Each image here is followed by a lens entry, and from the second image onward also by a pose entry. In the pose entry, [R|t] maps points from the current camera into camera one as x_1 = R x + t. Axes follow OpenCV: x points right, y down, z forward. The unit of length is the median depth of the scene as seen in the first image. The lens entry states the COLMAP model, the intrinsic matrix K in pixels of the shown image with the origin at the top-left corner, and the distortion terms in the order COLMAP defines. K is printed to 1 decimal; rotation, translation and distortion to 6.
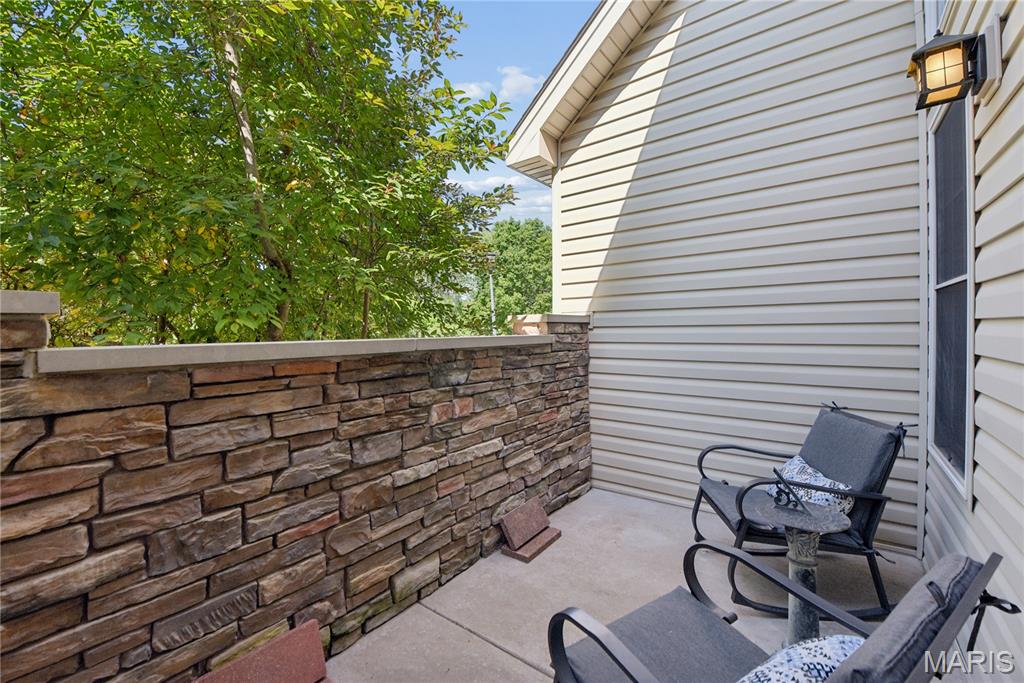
lens RADIAL K [[417.4, 0, 509.3], [0, 417.4, 336.7], [0, 0, 1]] dist [-0.015918, -0.000261]
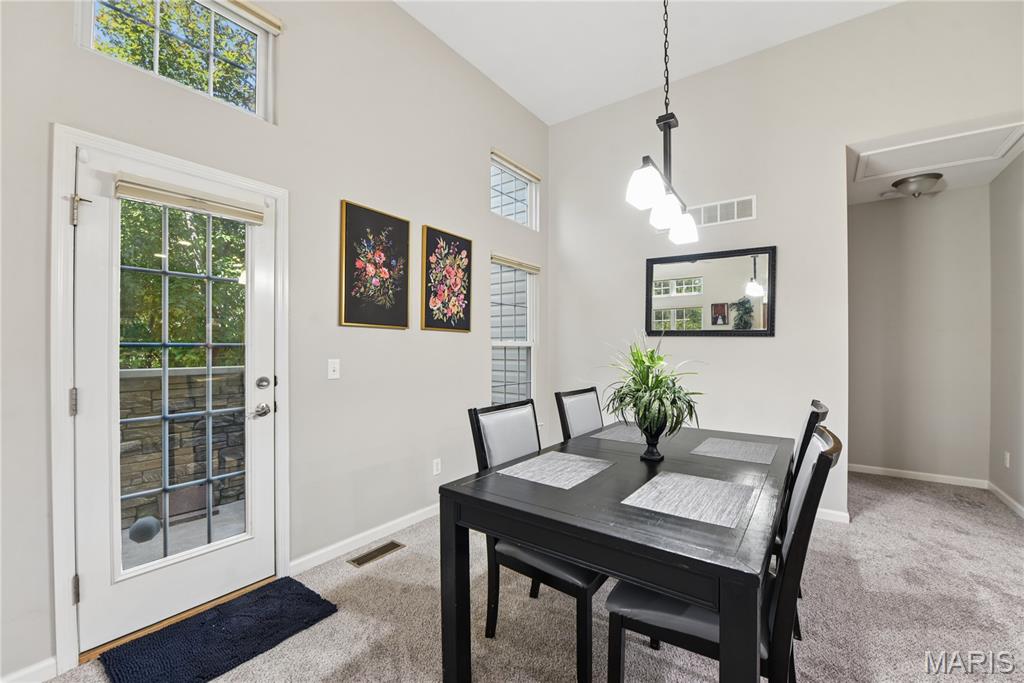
lens RADIAL K [[417.4, 0, 515.3], [0, 417.4, 346.6], [0, 0, 1]] dist [-0.015918, -0.000261]
pose [[0.999441, 0.010099, 0.031876, 1.385273], [-0.009474, 0.999761, -0.019714, -0.094511], [-0.032067, 0.019401, 0.999297, -1.682071]]
